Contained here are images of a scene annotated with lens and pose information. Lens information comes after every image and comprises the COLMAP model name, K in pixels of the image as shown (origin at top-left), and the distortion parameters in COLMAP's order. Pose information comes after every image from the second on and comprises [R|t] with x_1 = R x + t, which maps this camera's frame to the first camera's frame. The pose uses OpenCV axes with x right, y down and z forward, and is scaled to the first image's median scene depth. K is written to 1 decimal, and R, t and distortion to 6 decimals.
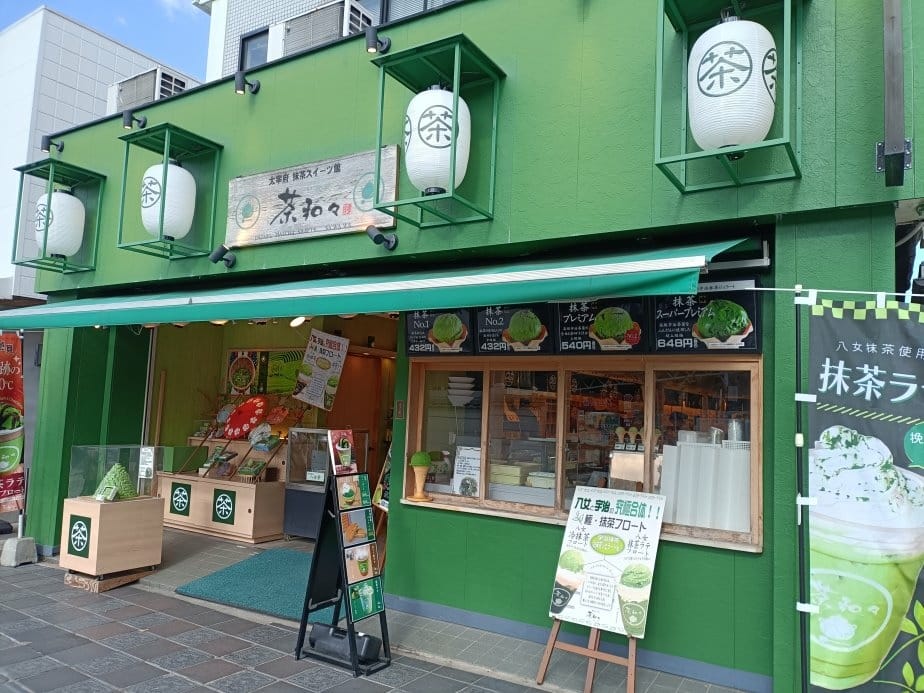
lens RADIAL K [[686.7, 0, 462.0], [0, 686.7, 346.5], [0, 0, 1]] dist [0.044700, -0.000415]
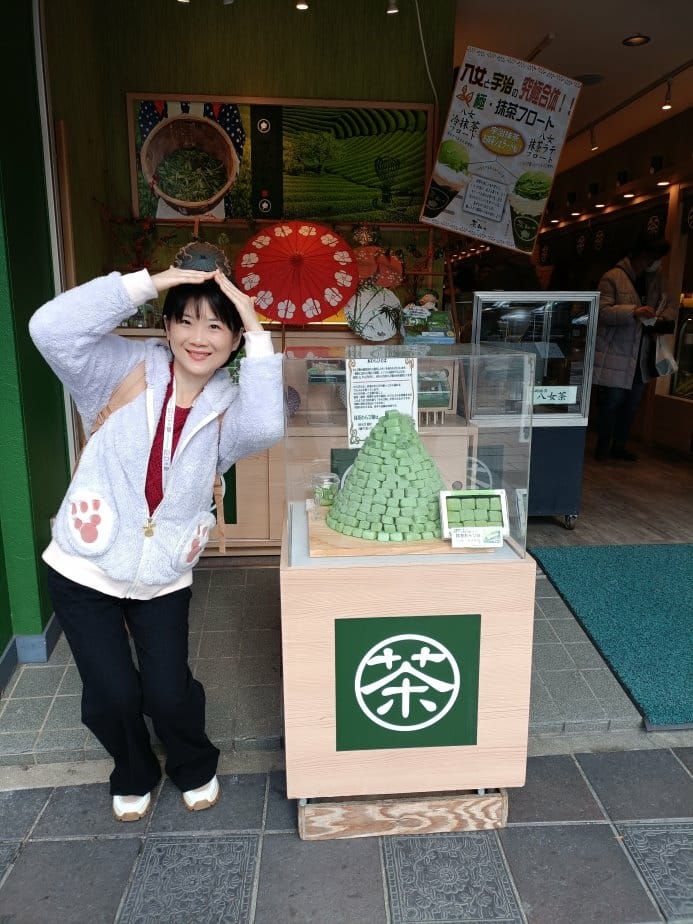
lens RADIAL K [[686.7, 0, 346.5], [0, 686.7, 462.0], [0, 0, 1]] dist [0.044700, -0.000415]
pose [[0.794692, -0.159951, 0.585560, -0.700343], [-0.032901, 0.951890, 0.304669, 0.107468], [-0.606121, -0.261383, 0.751196, 0.824476]]
